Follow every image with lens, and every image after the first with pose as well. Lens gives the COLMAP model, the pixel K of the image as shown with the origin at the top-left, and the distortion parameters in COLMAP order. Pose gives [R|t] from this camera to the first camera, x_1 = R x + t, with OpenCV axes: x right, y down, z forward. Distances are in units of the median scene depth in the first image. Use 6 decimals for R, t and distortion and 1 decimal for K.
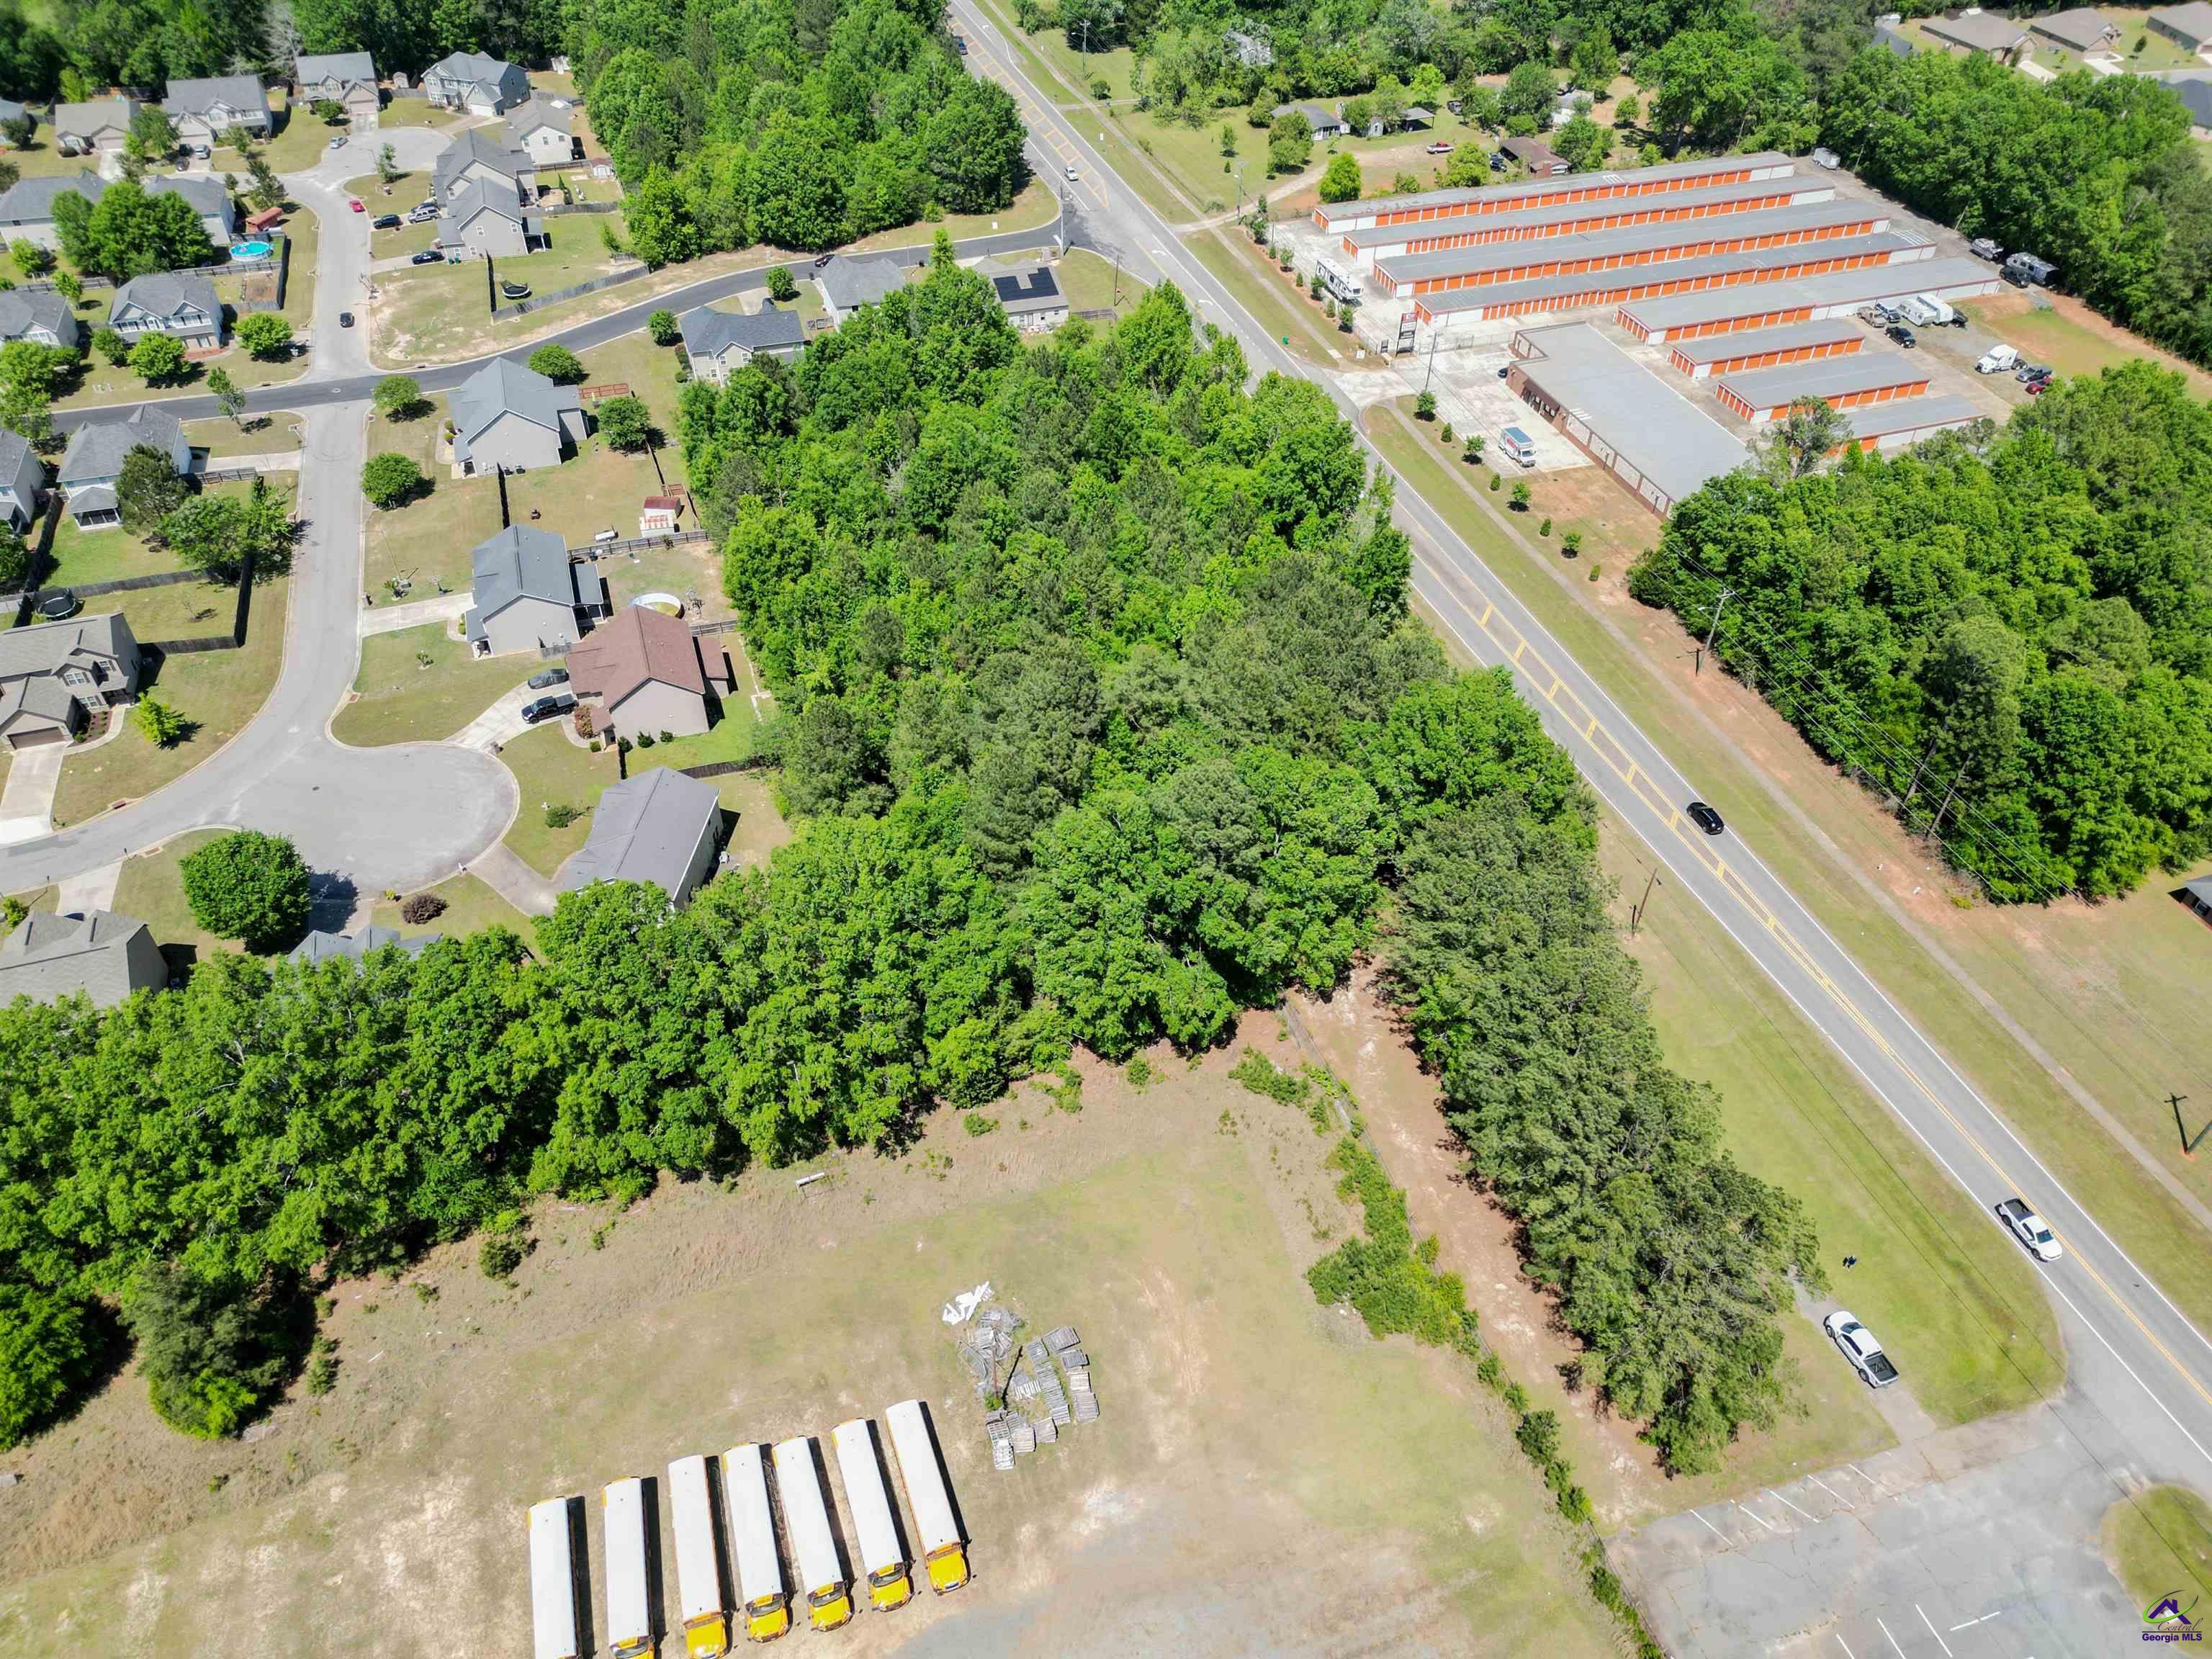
lens RADIAL K [[1542.9, 0, 1104.1], [0, 1542.9, 827.6], [0, 0, 1]] dist [0.063185, -0.056401]
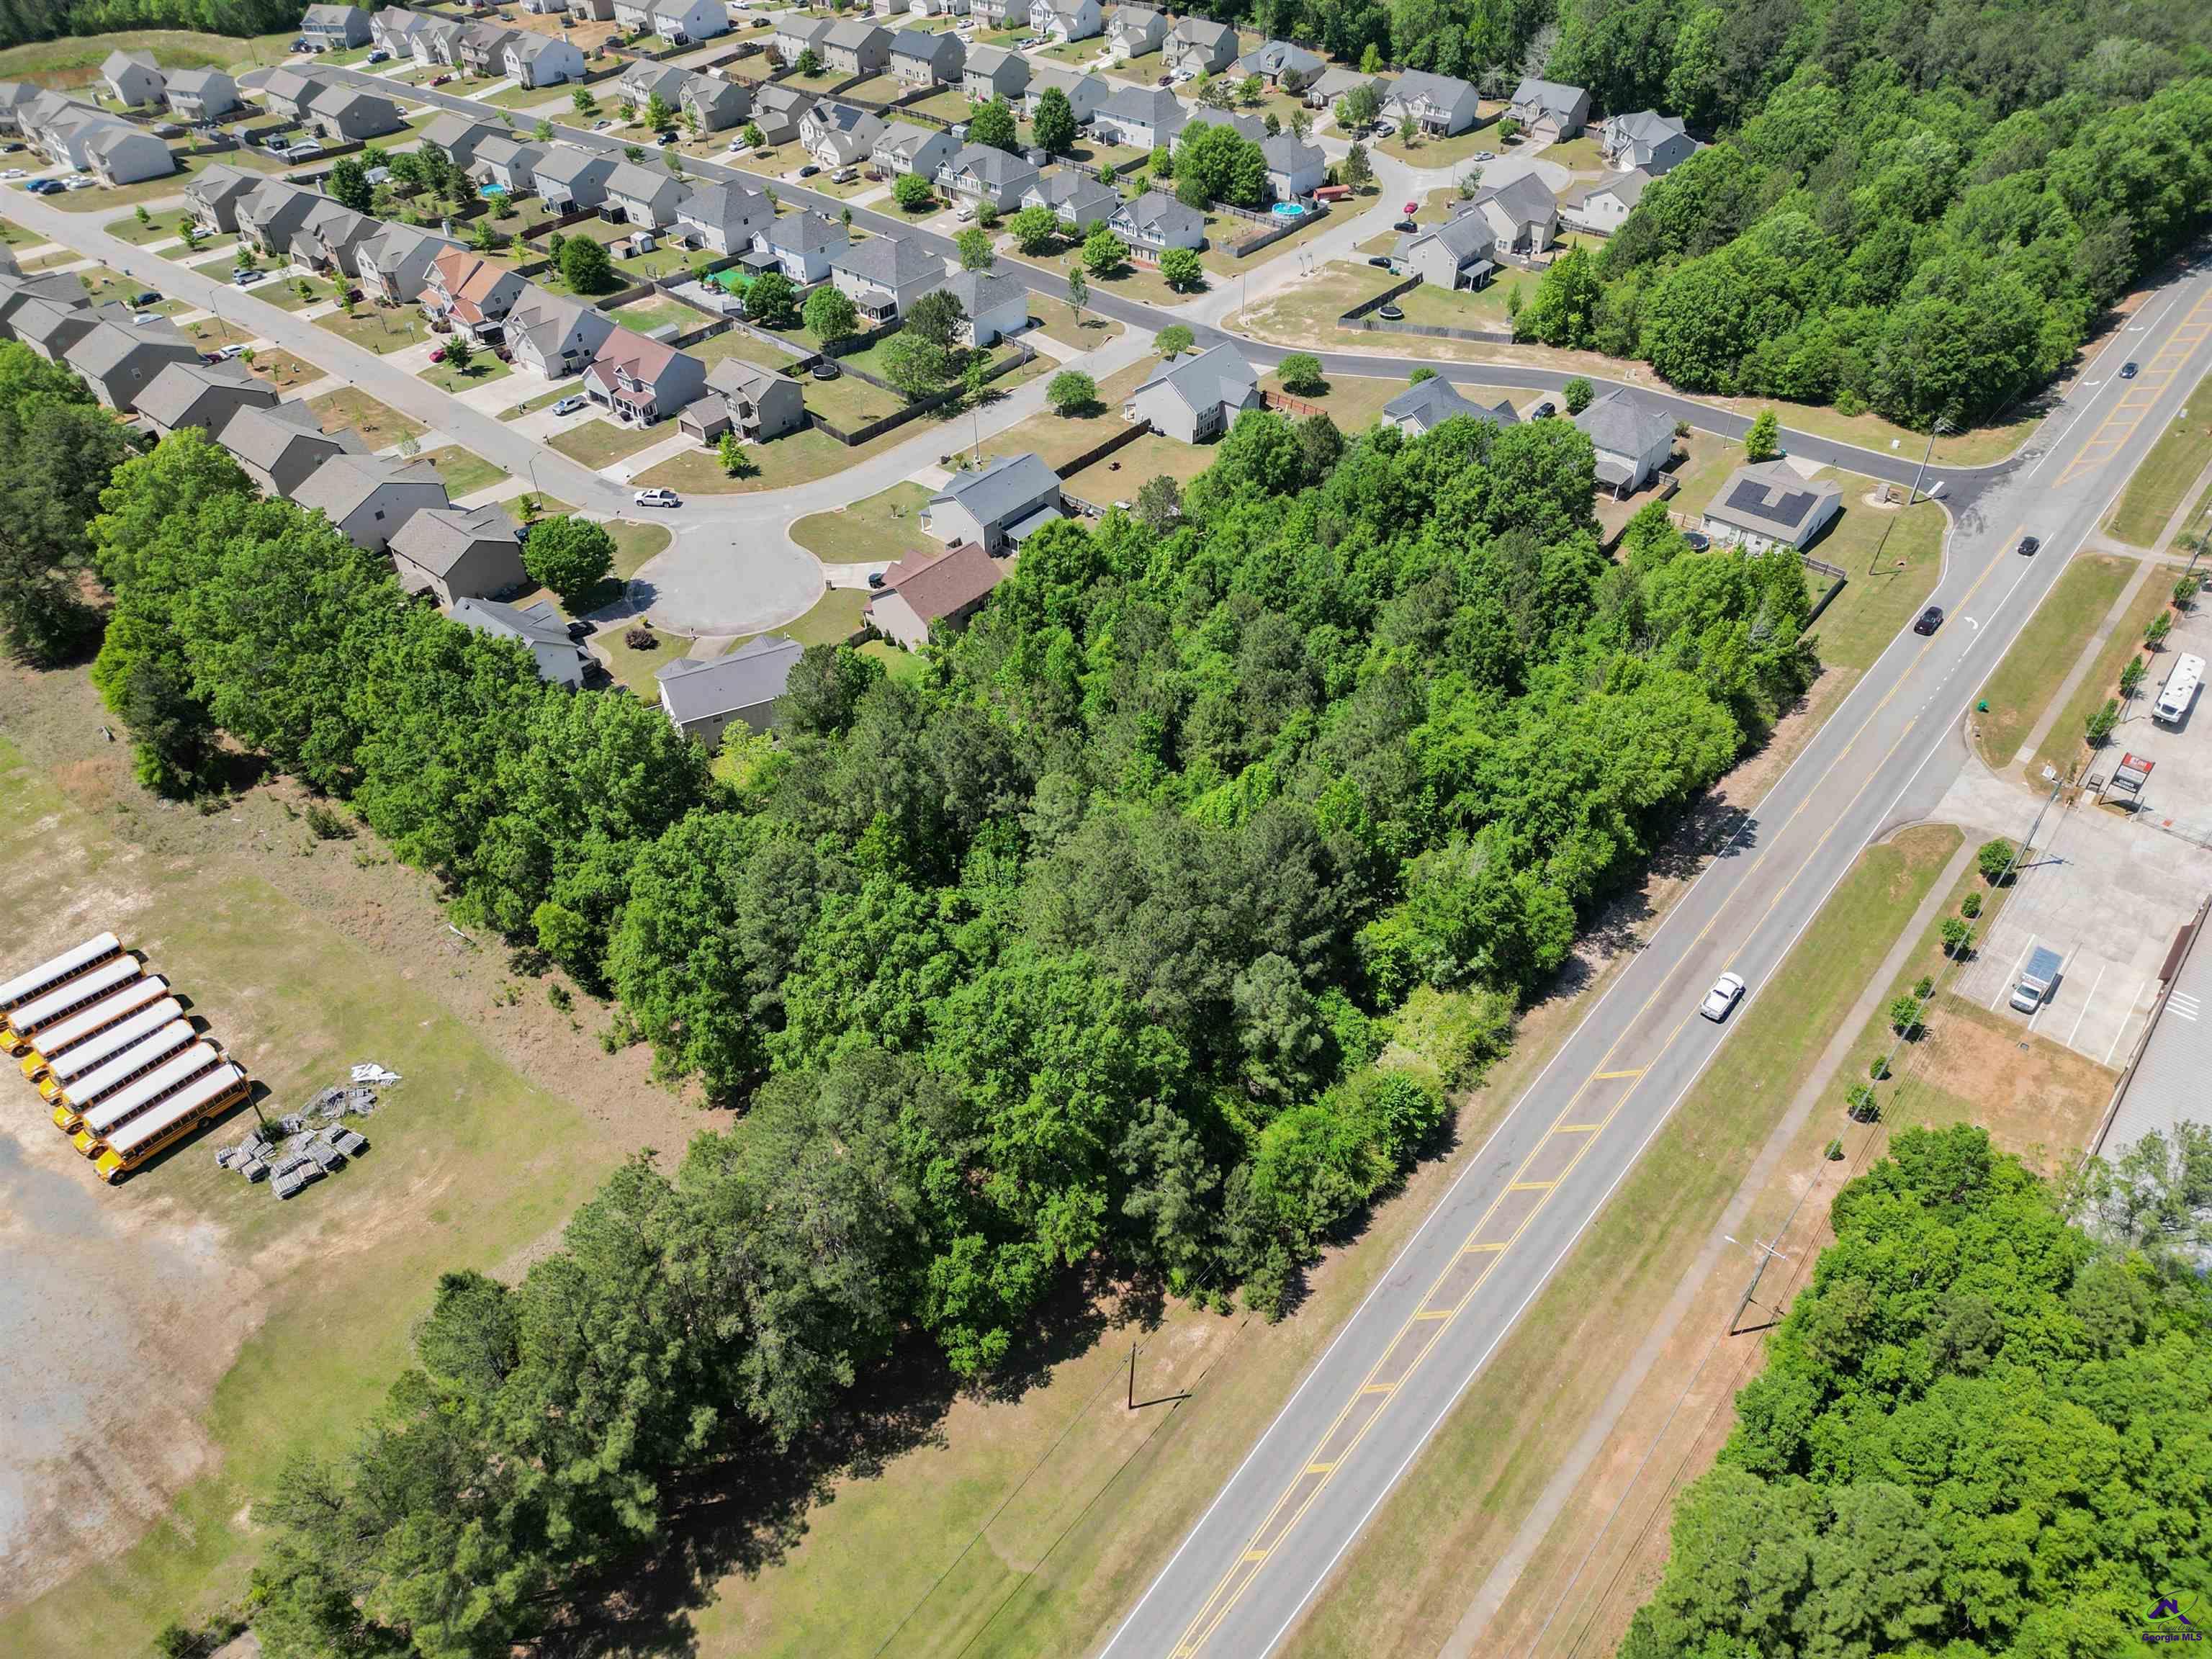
lens RADIAL K [[1542.9, 0, 1104.1], [0, 1542.9, 827.6], [0, 0, 1]] dist [0.063185, -0.056401]
pose [[0.522631, 0.549305, -0.652014, 0.470970], [-0.568264, 0.794559, 0.213896, -0.218884], [0.635558, 0.258727, 0.727411, 0.251095]]
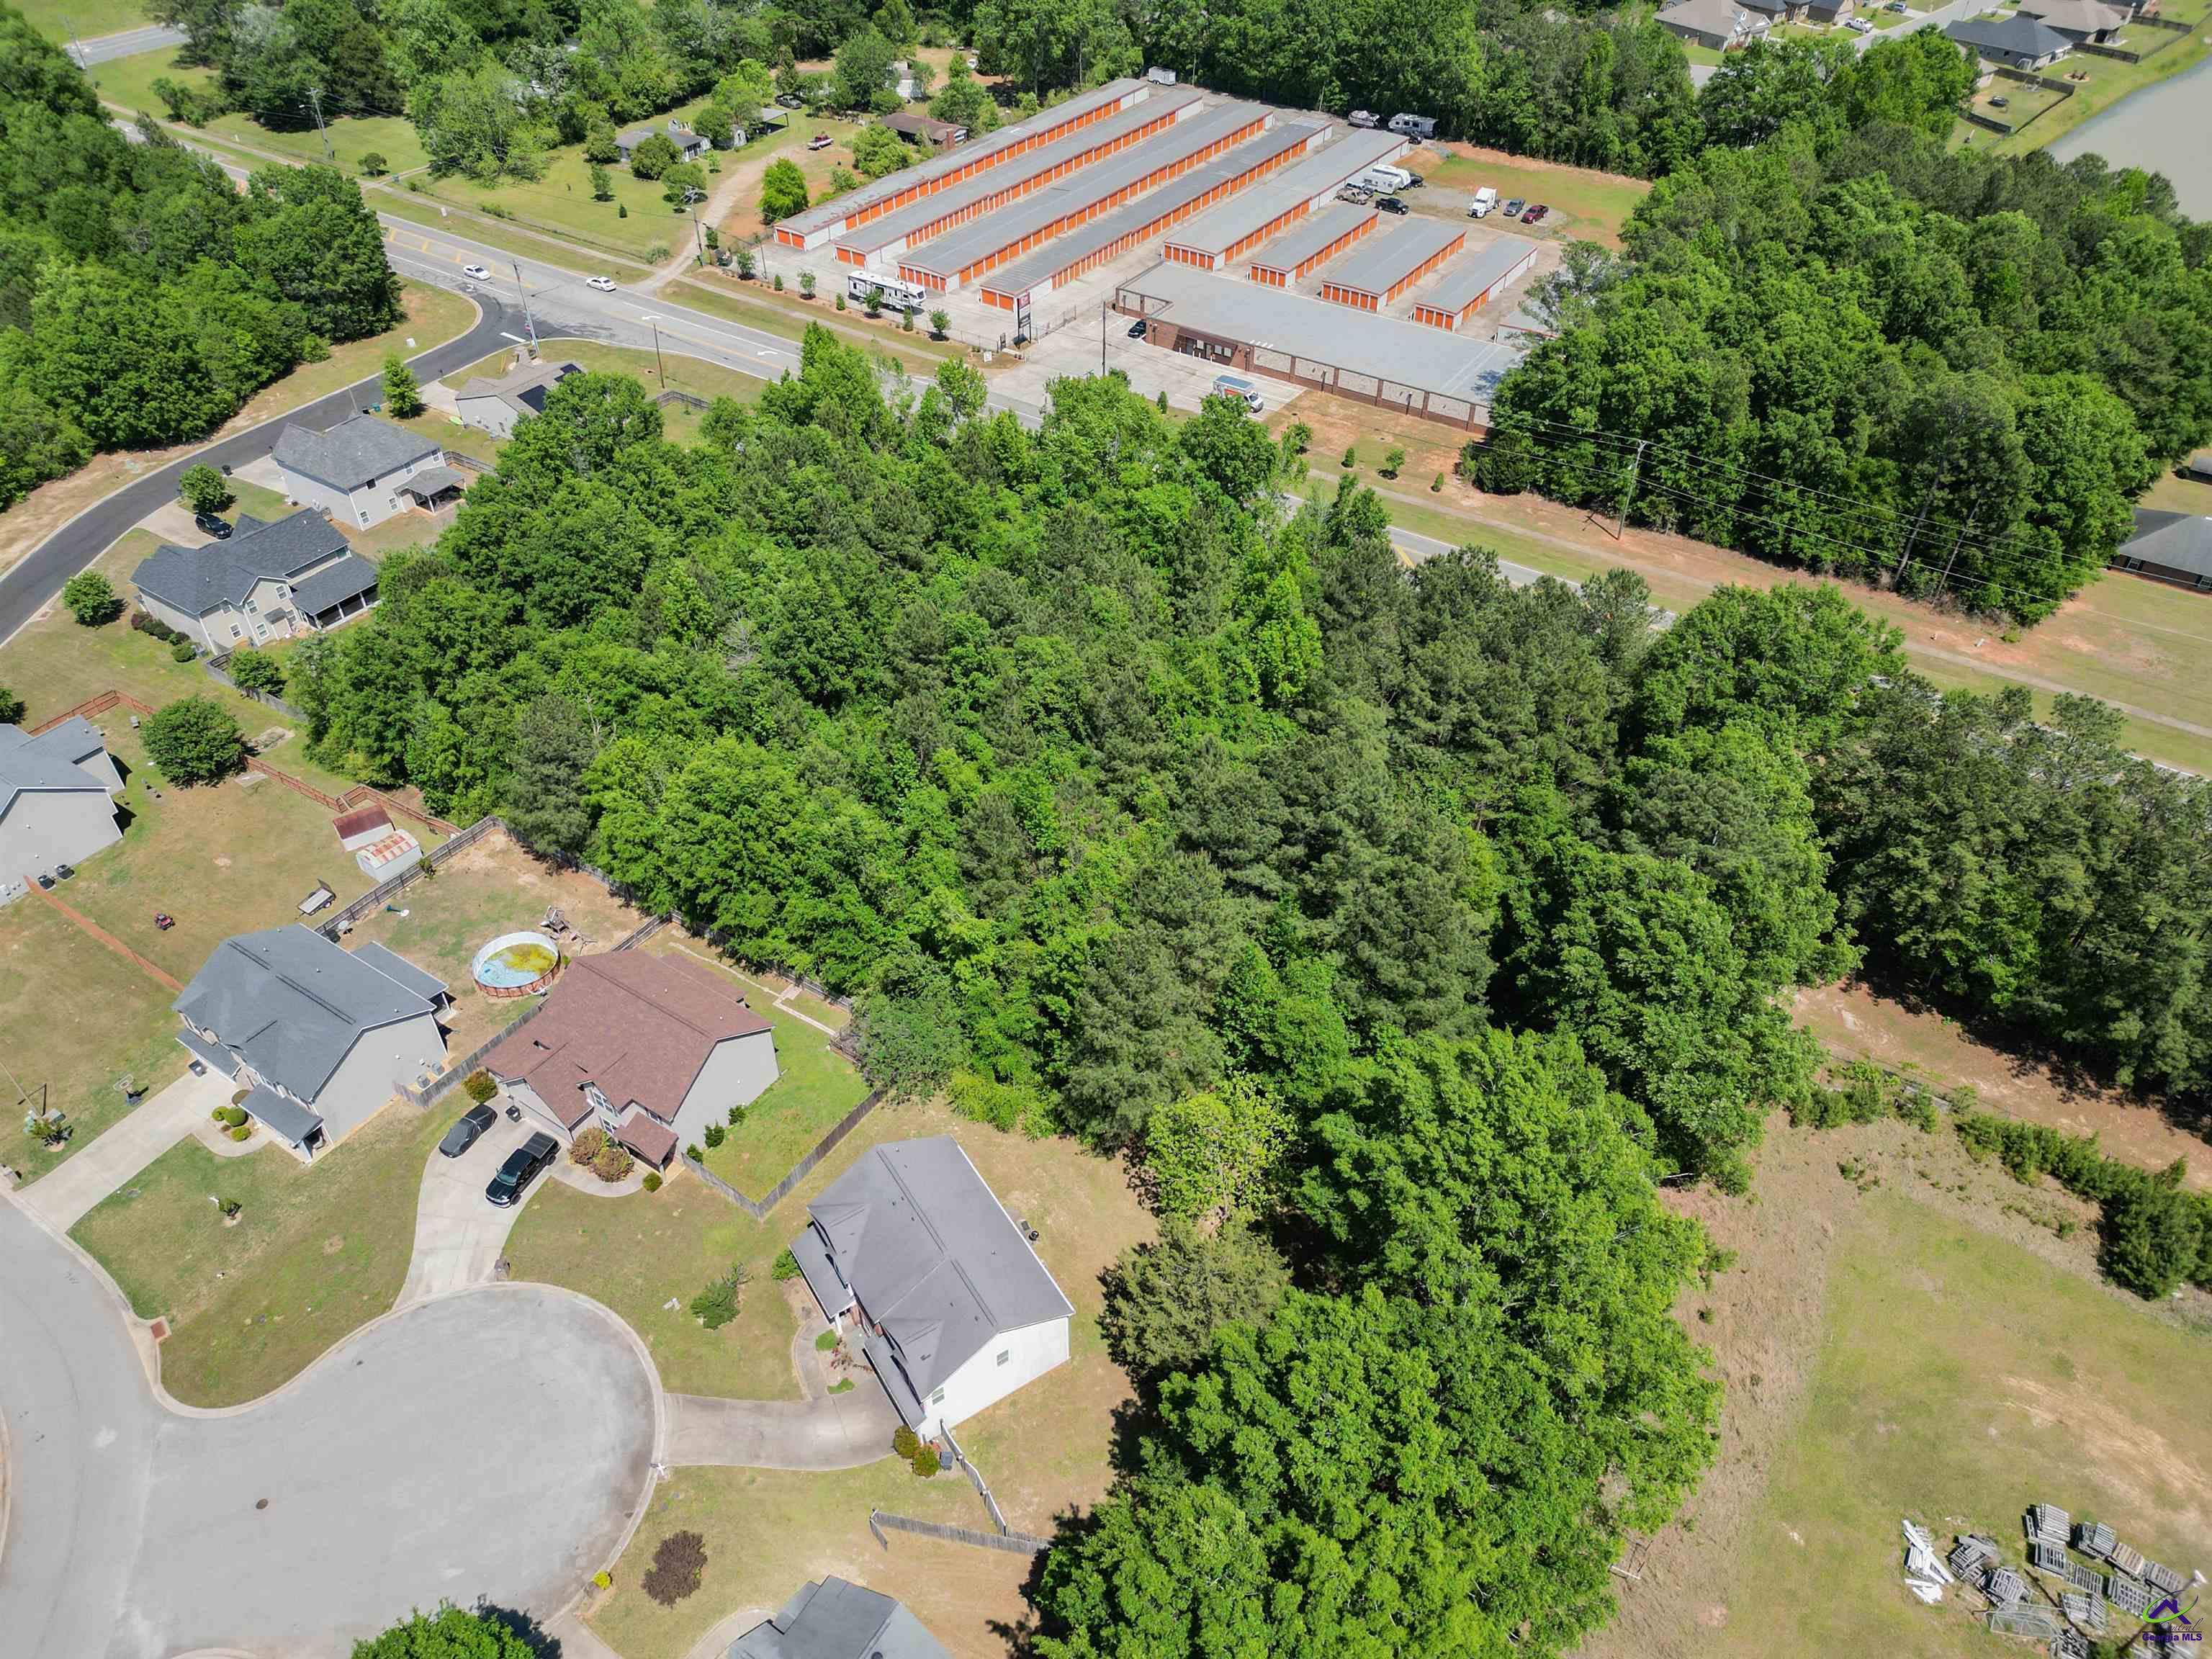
lens RADIAL K [[1542.9, 0, 1104.1], [0, 1542.9, 827.6], [0, 0, 1]] dist [0.063185, -0.056401]
pose [[0.790564, -0.406404, 0.458087, -0.326820], [0.415792, 0.905414, 0.085691, -0.127571], [-0.449584, 0.122725, 0.884767, 0.263993]]
